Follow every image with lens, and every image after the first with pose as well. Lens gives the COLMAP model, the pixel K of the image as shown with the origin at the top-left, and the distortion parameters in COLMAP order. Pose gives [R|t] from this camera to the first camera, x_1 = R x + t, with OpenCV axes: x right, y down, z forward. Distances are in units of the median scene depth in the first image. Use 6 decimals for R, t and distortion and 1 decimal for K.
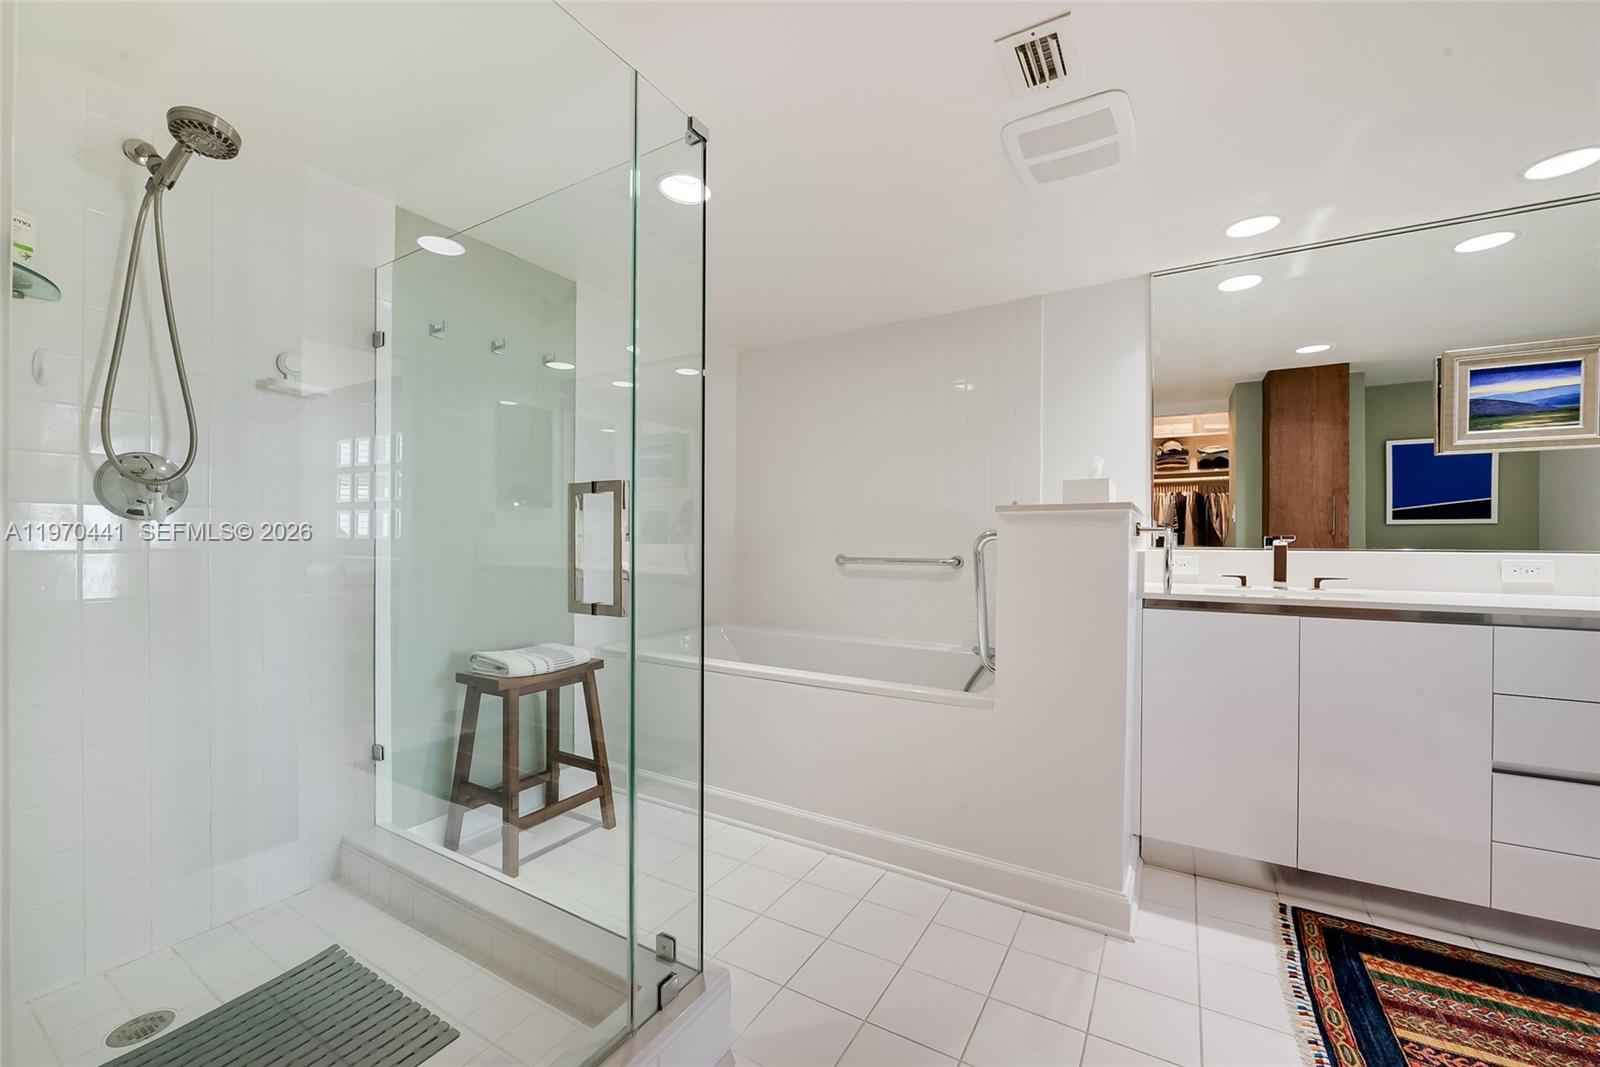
lens RADIAL K [[639.3, 0, 799.6], [0, 639.3, 535.2], [0, 0, 1]] dist [-0.008756, 0.000112]
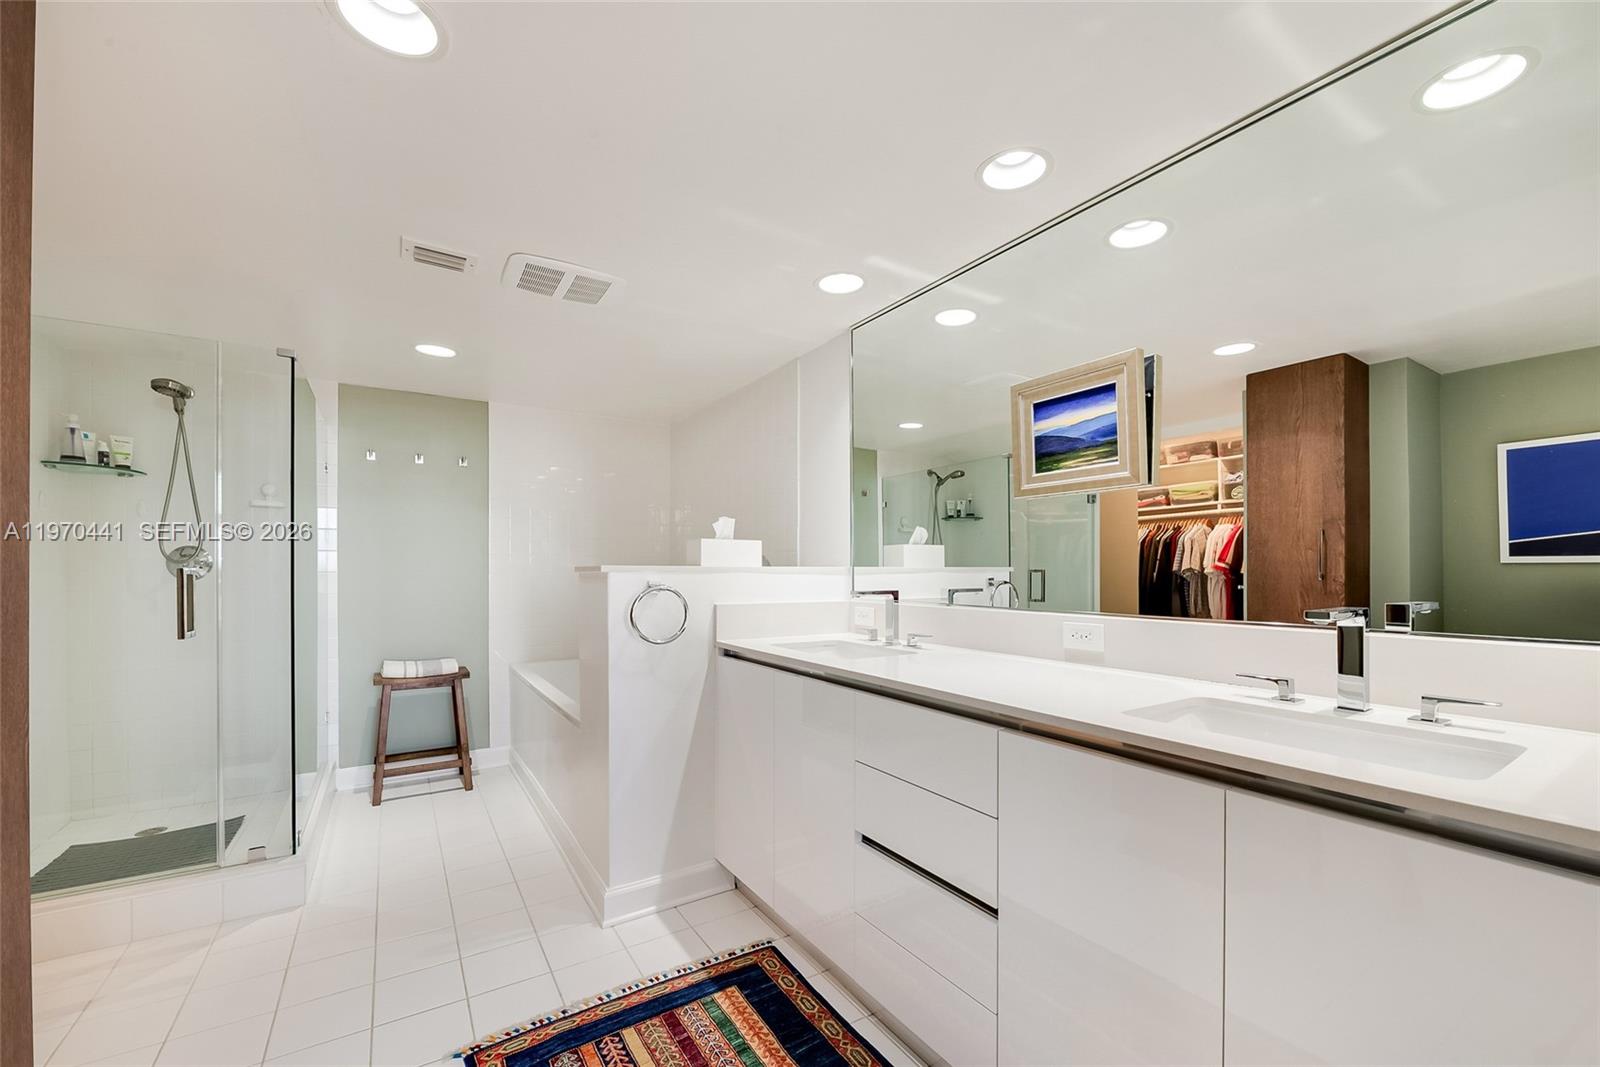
lens RADIAL K [[639.3, 0, 797.9], [0, 639.3, 567.4], [0, 0, 1]] dist [-0.008756, 0.000112]
pose [[0.895134, -0.006928, -0.445743, 1.166898], [0.007110, 0.999974, -0.001265, -0.036191], [0.445740, -0.002037, 0.895160, 0.066870]]
